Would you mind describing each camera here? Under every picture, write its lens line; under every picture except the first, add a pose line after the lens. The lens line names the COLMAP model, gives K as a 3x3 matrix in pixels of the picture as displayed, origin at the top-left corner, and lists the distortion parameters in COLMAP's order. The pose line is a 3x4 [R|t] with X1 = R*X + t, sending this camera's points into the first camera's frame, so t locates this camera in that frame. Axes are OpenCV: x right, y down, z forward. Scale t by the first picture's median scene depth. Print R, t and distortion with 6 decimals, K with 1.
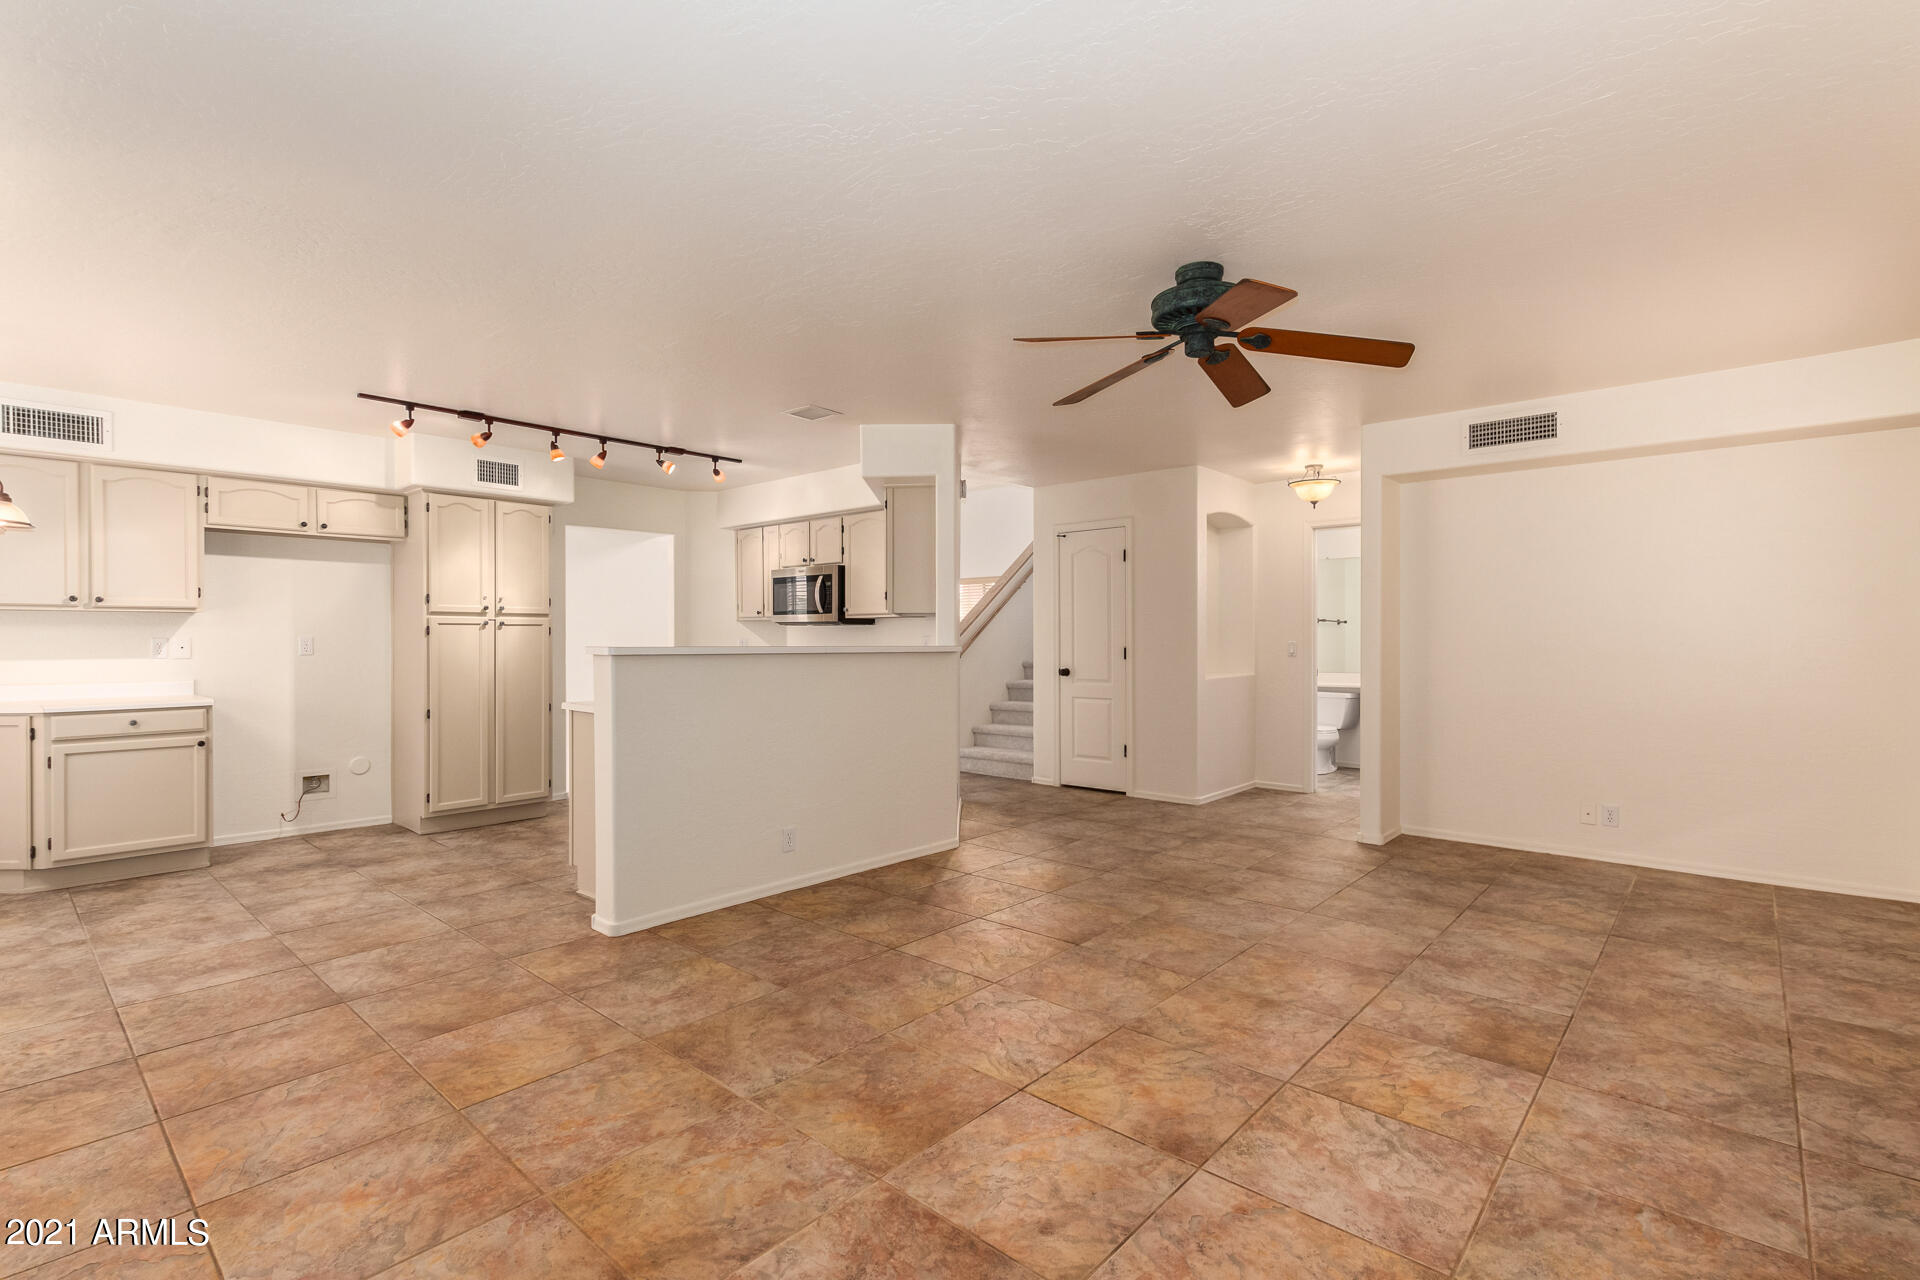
lens RADIAL K [[887.8, 0, 960.2], [0, 887.8, 629.5], [0, 0, 1]] dist [0.003004, -0.003695]
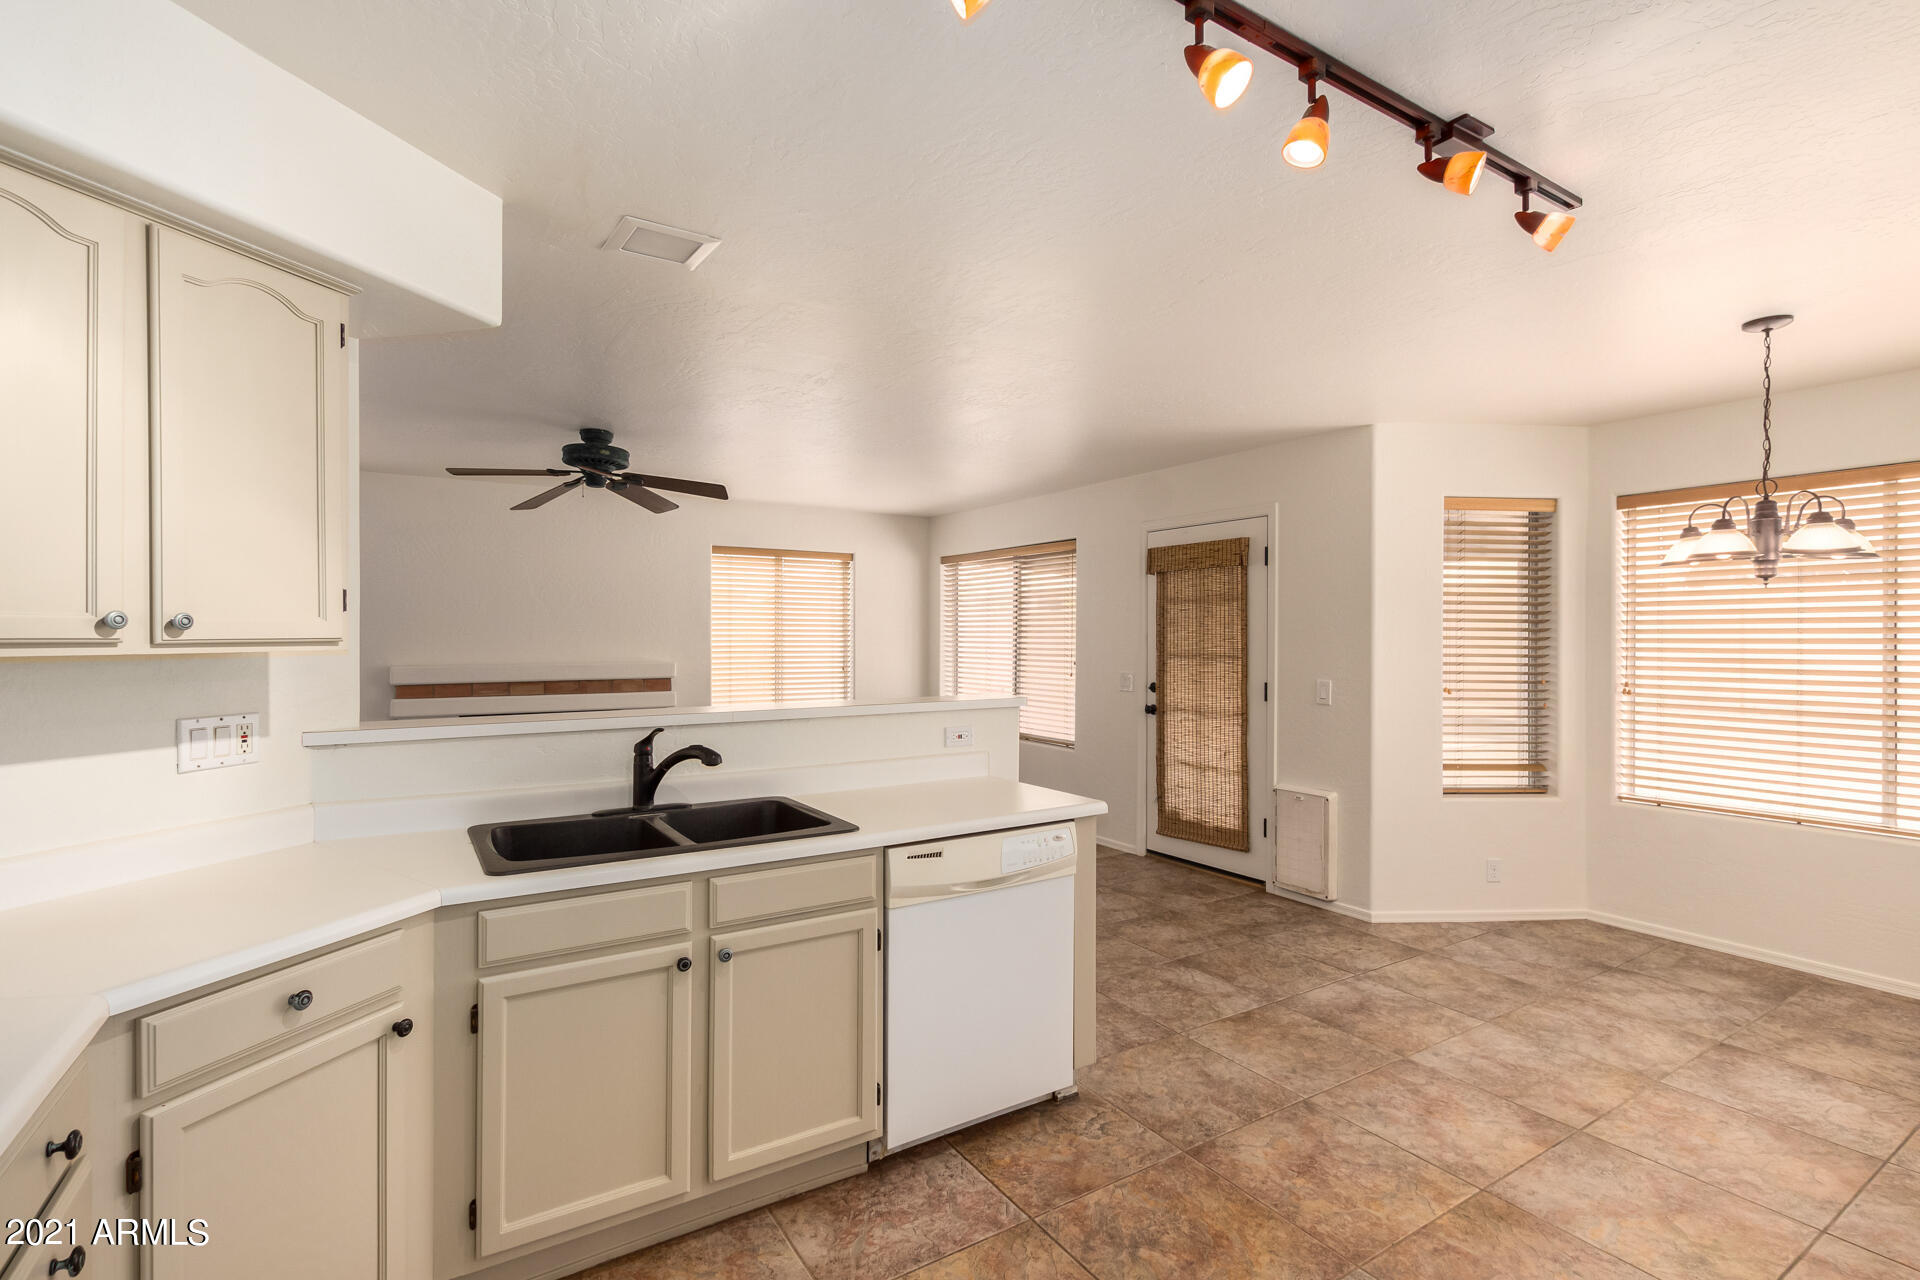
lens RADIAL K [[887.8, 0, 941.0], [0, 887.8, 627.7], [0, 0, 1]] dist [0.003004, -0.003695]
pose [[-0.955362, 0.004428, 0.295406, -0.548591], [-0.001431, 0.999807, -0.019616, -0.028622], [-0.295436, -0.019163, -0.955170, 1.716540]]
